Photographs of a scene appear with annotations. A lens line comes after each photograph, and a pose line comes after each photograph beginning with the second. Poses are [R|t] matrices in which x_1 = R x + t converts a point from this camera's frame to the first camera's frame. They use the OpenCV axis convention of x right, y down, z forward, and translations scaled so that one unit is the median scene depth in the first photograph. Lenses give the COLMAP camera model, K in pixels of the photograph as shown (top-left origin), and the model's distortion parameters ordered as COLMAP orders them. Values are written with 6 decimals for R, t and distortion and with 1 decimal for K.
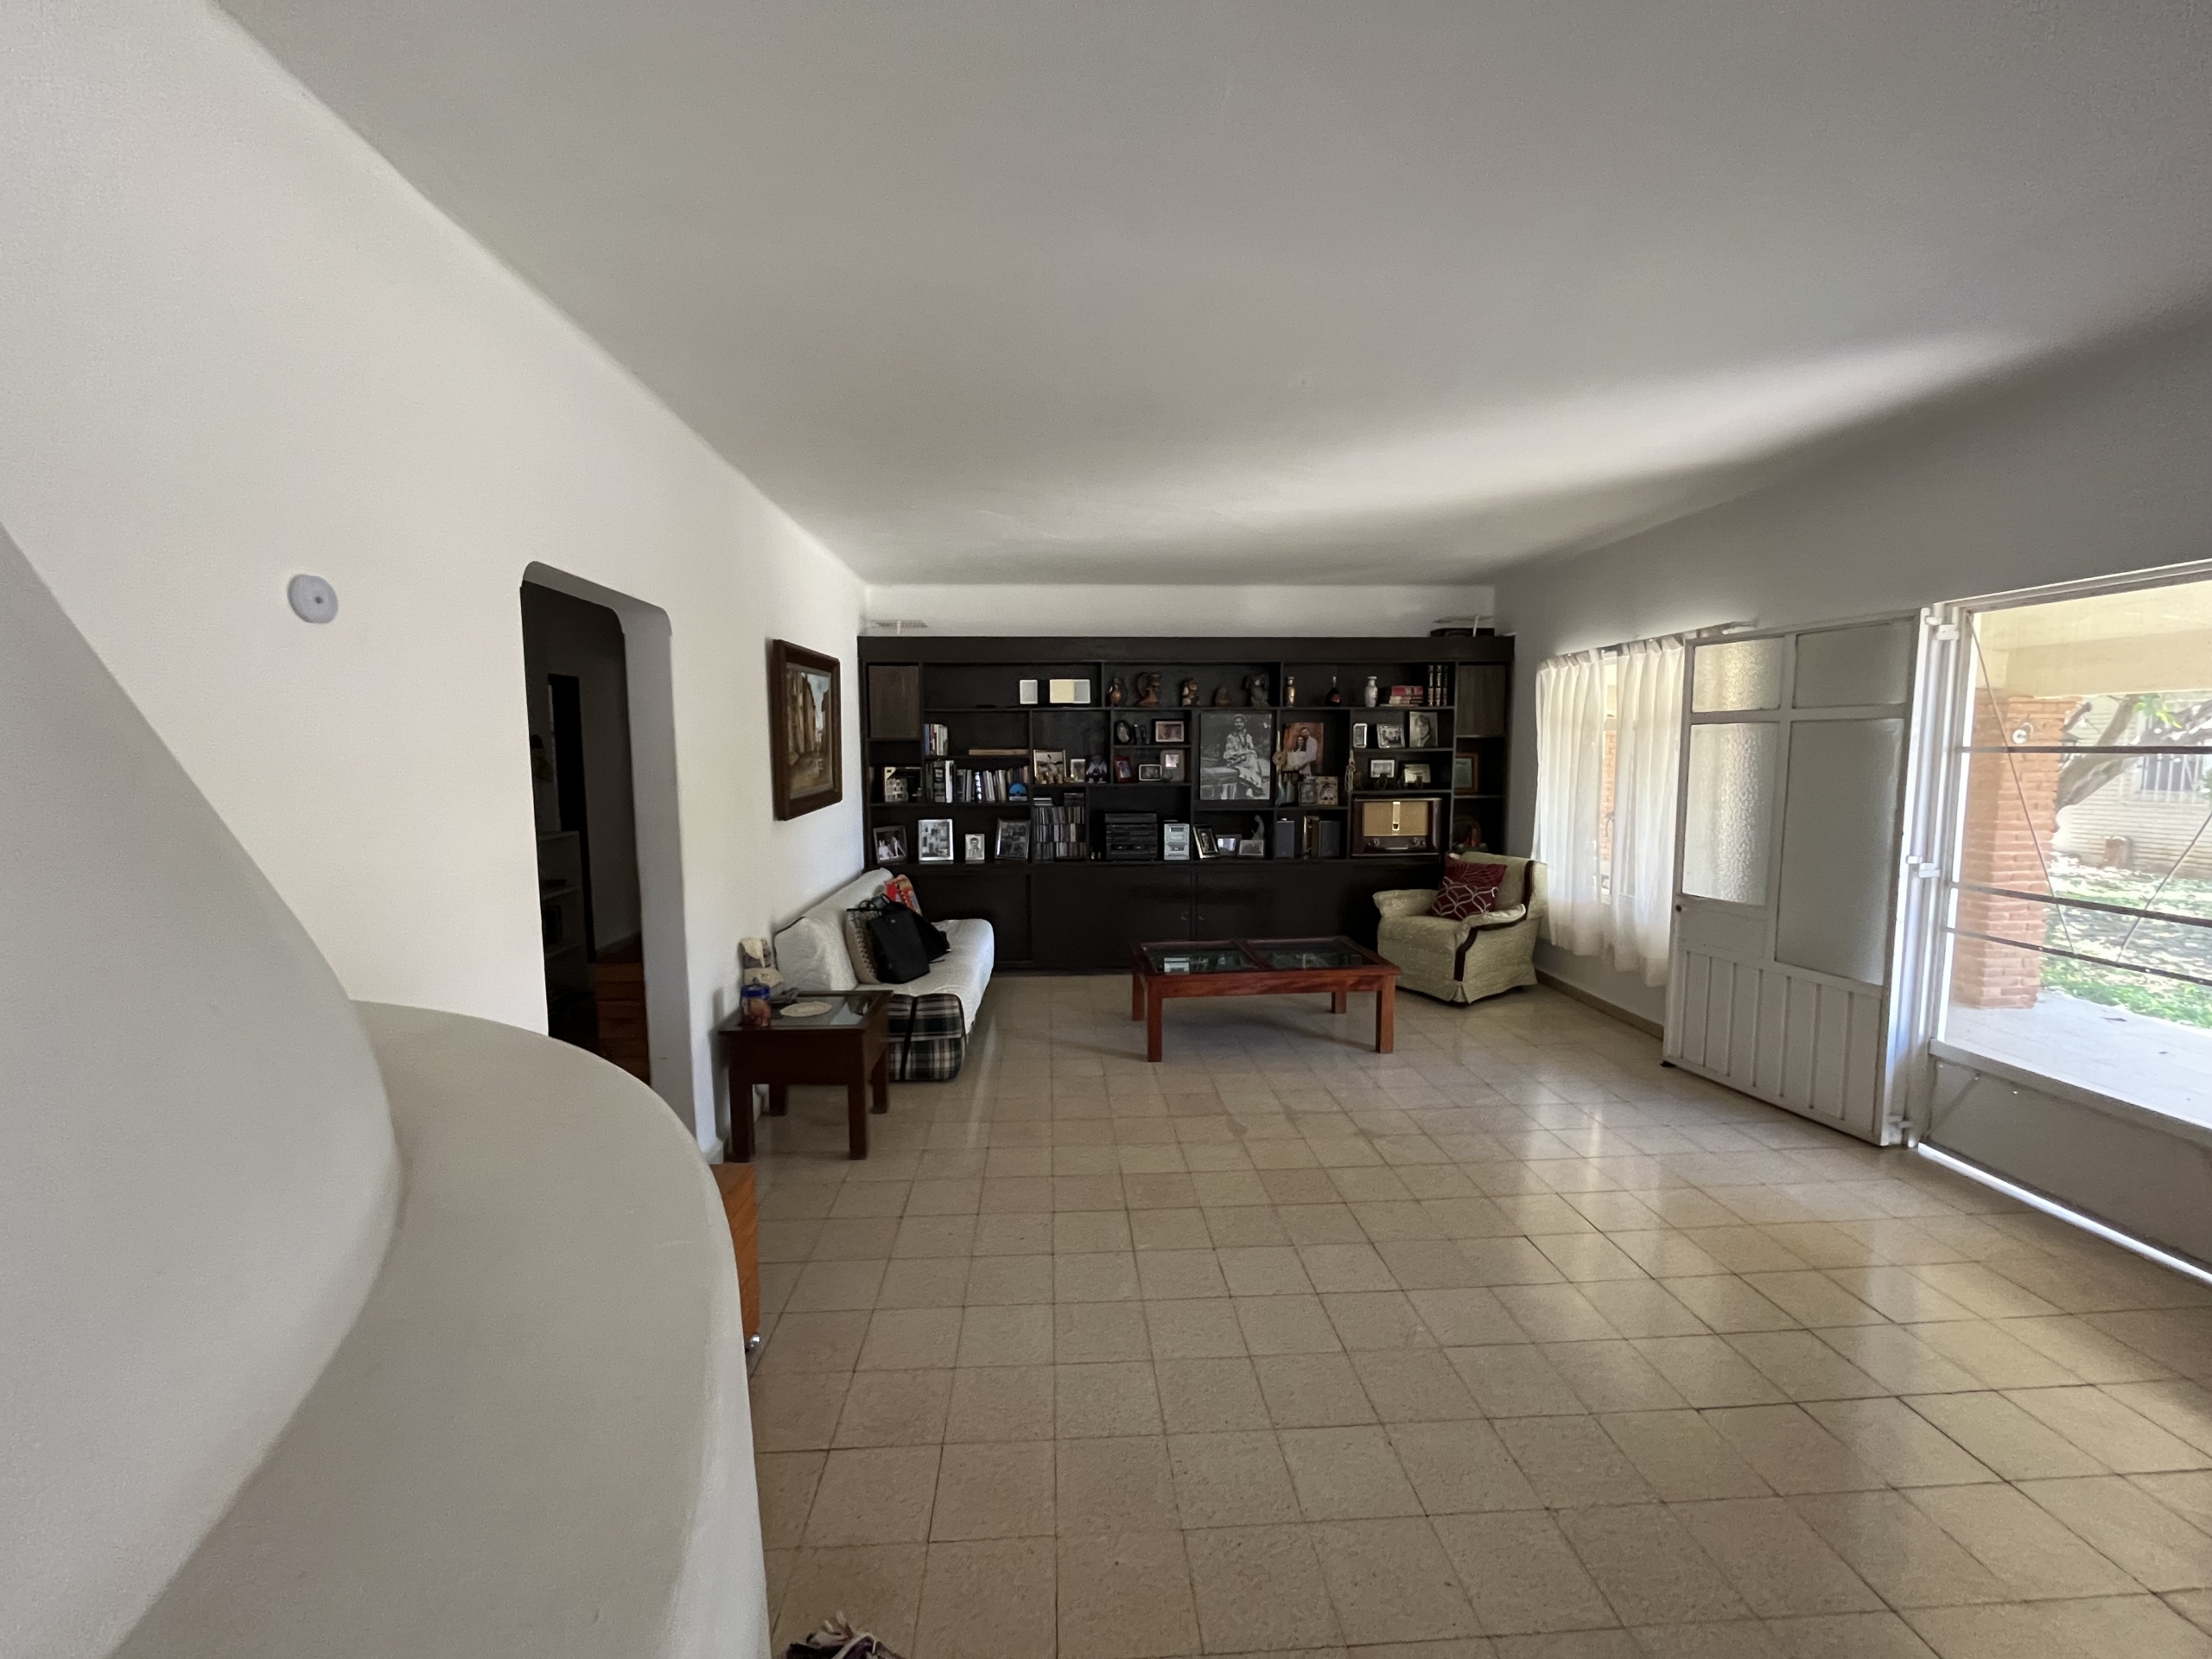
lens RADIAL K [[902.0, 0, 1106.0], [0, 902.0, 829.5], [0, 0, 1]] dist [-0.000476, 0.000058]
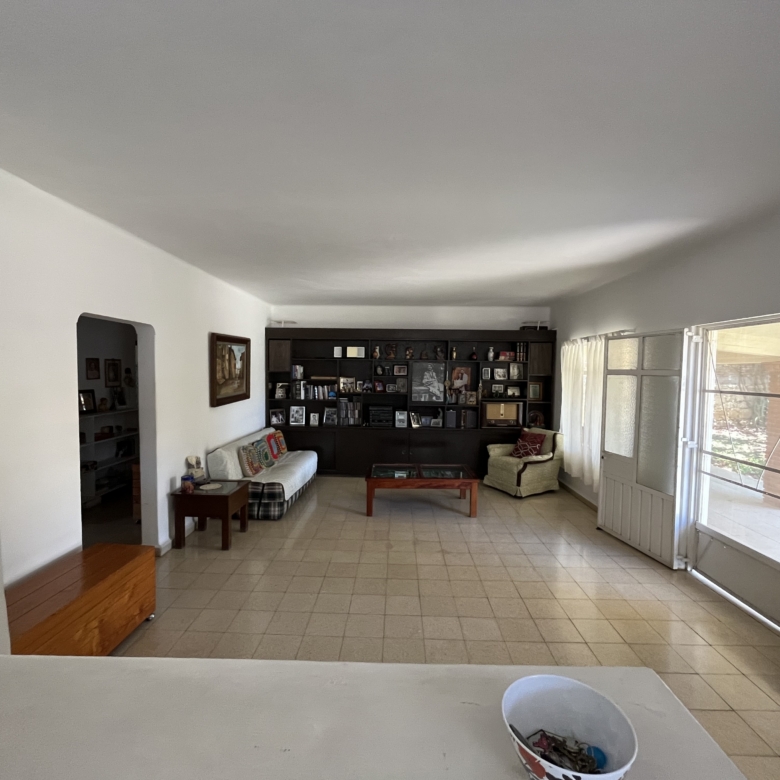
lens RADIAL K [[424.9, 0, 390.0], [0, 424.9, 390.0], [0, 0, 1]] dist [0.001319, -0.000105]
pose [[0.996339, 0.022706, -0.082420, 0.157450], [-0.026234, 0.998774, -0.041977, -0.016110], [0.081366, 0.043986, 0.995713, -0.071039]]
